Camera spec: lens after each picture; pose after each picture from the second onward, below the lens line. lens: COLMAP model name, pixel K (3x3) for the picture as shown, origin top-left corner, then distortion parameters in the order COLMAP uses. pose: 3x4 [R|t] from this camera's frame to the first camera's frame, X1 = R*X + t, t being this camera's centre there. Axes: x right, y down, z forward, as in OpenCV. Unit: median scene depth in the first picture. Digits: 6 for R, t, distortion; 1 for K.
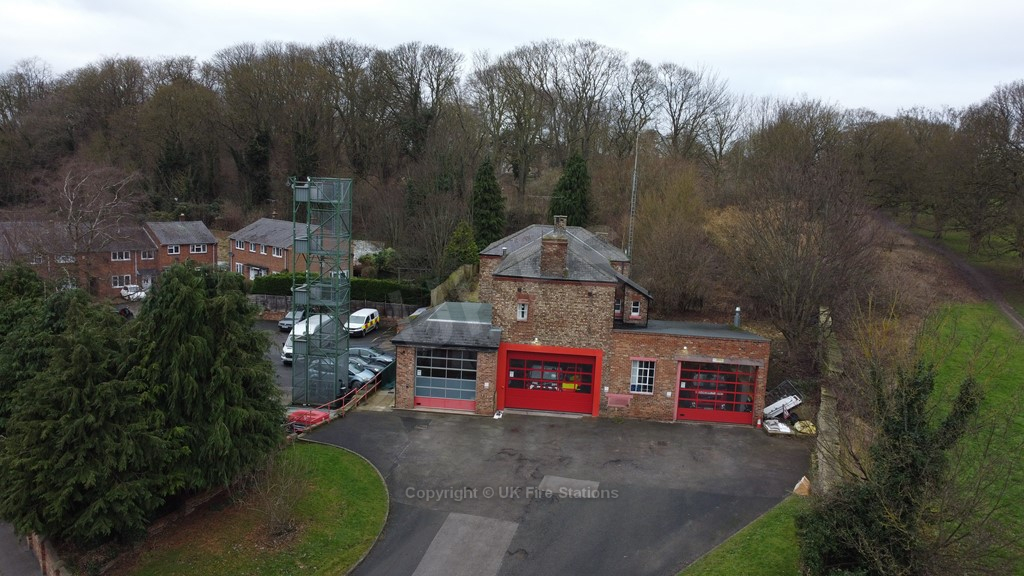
lens RADIAL K [[772.0, 0, 511.7], [0, 772.0, 286.1], [0, 0, 1]] dist [0.010870, -0.016951]
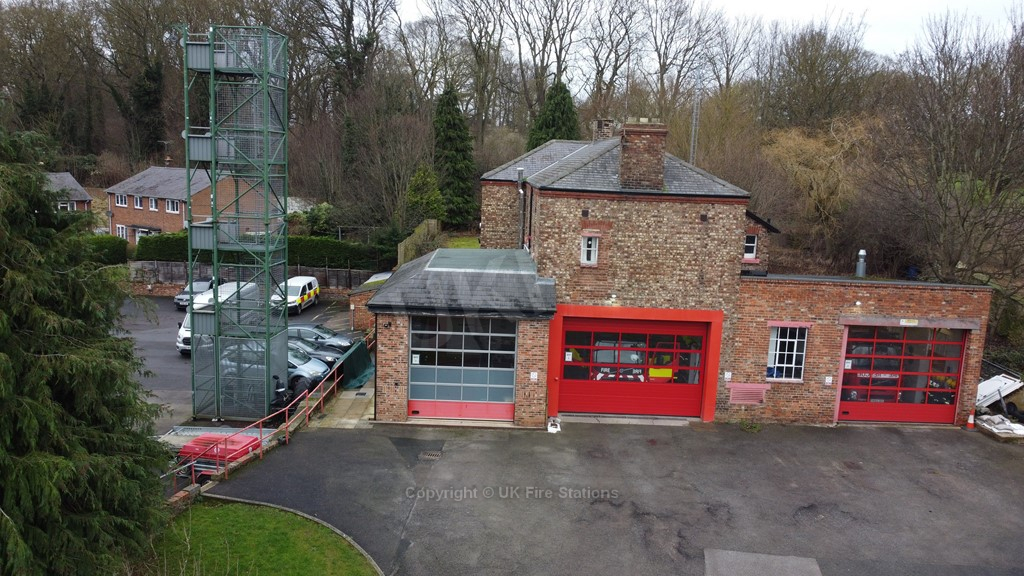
lens RADIAL K [[772.0, 0, 511.7], [0, 772.0, 286.3], [0, 0, 1]] dist [0.010870, -0.016951]
pose [[0.994255, -0.024140, 0.104278, -0.107936], [0.022481, 0.999602, 0.017058, 0.048984], [-0.104648, -0.014616, 0.994402, 0.415503]]
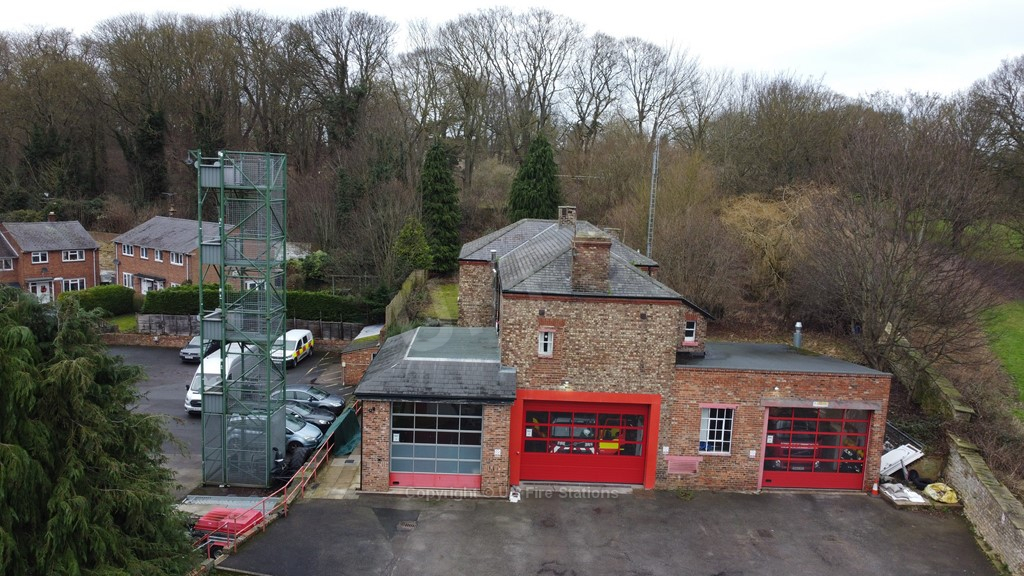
lens RADIAL K [[772.0, 0, 511.9], [0, 772.0, 286.3], [0, 0, 1]] dist [0.010870, -0.016951]
pose [[0.993552, -0.021723, 0.111275, -0.092032], [0.021320, 0.999761, 0.004809, -0.022168], [-0.111353, -0.002406, 0.993778, 0.315876]]
